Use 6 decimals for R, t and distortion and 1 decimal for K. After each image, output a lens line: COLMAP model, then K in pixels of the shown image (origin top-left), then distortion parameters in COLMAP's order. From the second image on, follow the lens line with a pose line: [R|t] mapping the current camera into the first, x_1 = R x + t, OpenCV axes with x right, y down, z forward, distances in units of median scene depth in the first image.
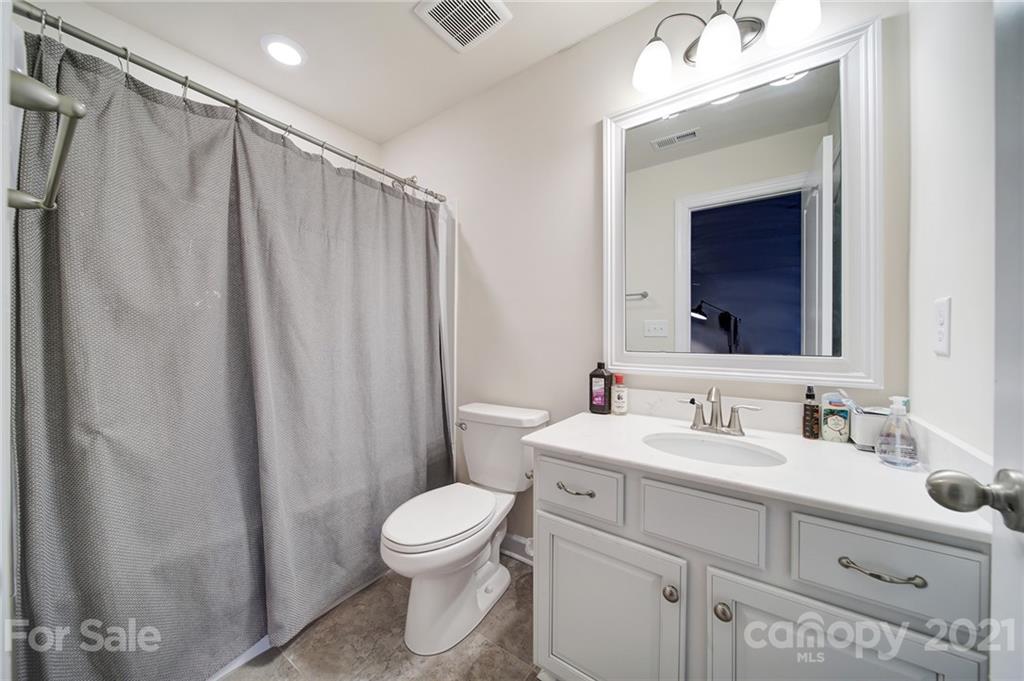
lens RADIAL K [[356.7, 0, 510.8], [0, 356.7, 336.4], [0, 0, 1]] dist [-0.002774, -0.000782]
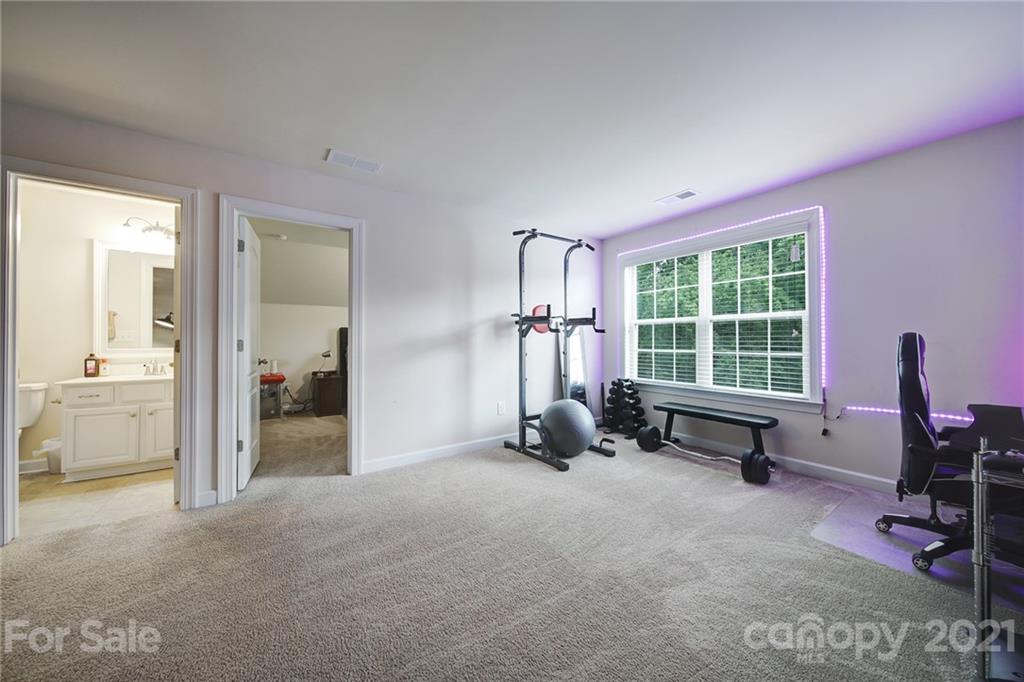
lens RADIAL K [[356.7, 0, 511.9], [0, 356.7, 335.5], [0, 0, 1]] dist [-0.002774, -0.000782]
pose [[0.338214, 0.005421, 0.941053, -1.058734], [0.004773, 0.999961, -0.007476, -0.011760], [-0.941057, 0.007020, 0.338175, -2.472804]]
